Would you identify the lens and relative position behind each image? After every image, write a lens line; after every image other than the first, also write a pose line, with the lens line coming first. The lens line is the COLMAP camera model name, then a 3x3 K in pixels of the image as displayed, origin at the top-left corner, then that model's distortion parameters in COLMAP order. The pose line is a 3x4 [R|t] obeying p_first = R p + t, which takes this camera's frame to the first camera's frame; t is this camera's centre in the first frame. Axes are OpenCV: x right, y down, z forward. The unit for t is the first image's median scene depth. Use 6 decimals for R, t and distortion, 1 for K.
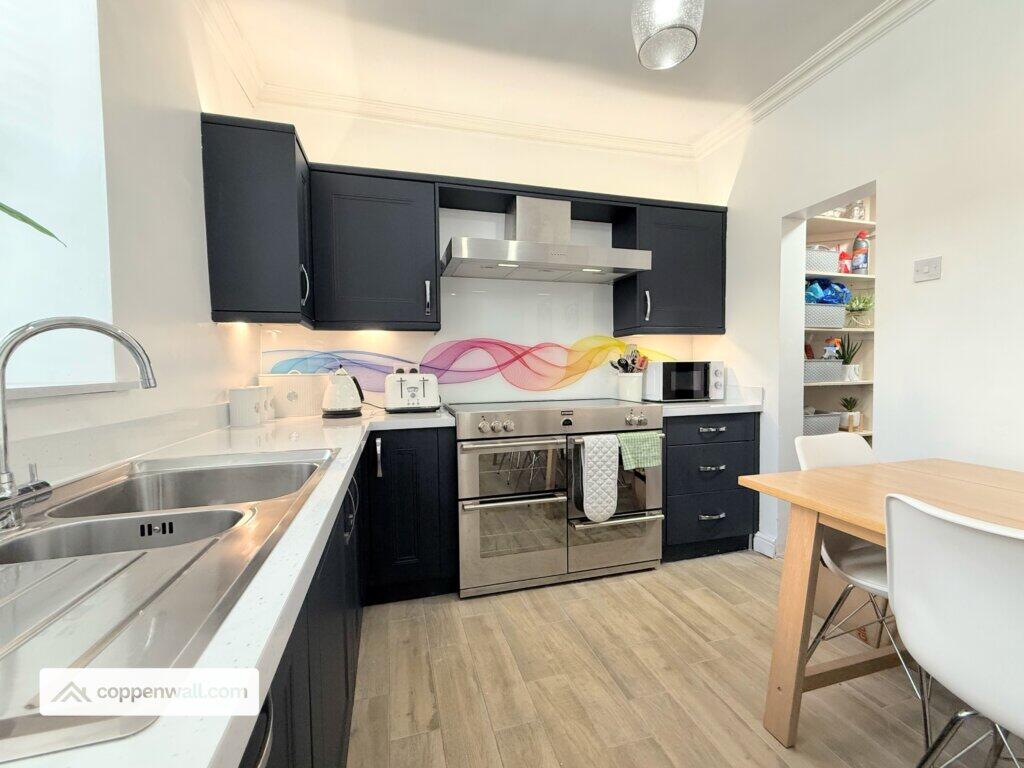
lens RADIAL K [[418.5, 0, 512.0], [0, 418.5, 384.0], [0, 0, 1]] dist [-0.000154, -0.000025]
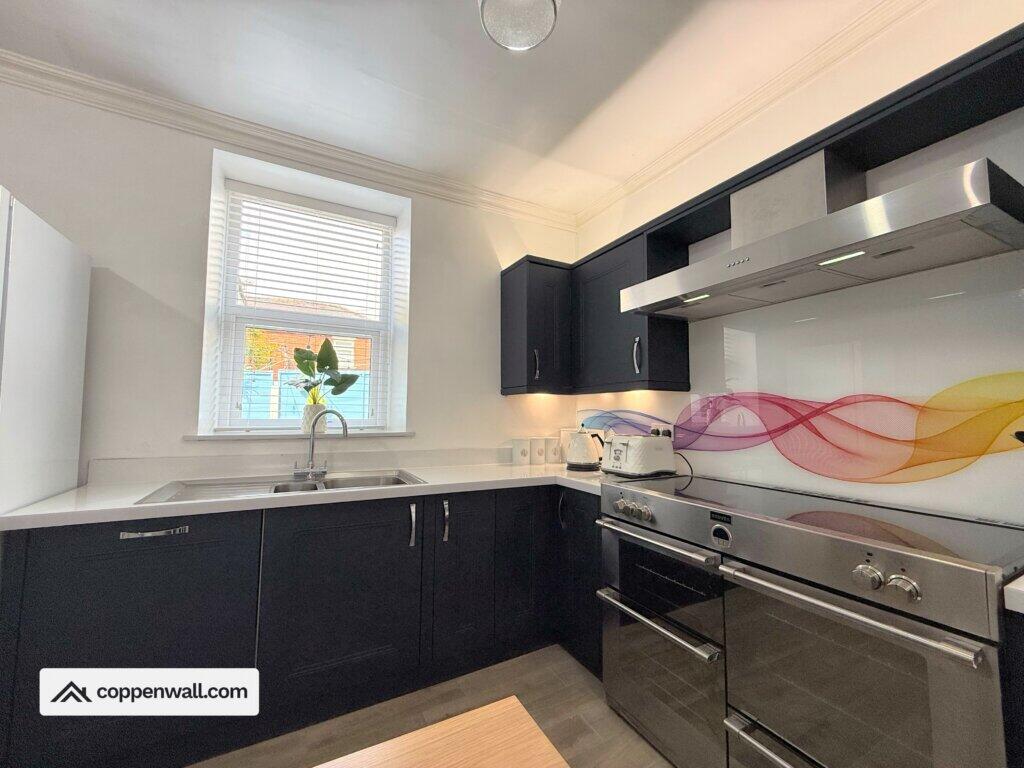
lens RADIAL K [[409.9, 0, 509.7], [0, 409.9, 384.4], [0, 0, 1]] dist [-0.000628, 0.000022]
pose [[0.215179, -0.054578, -0.975048, 0.644451], [-0.046233, 0.996748, -0.065995, -0.069506], [0.975480, 0.059281, 0.211956, 0.546793]]
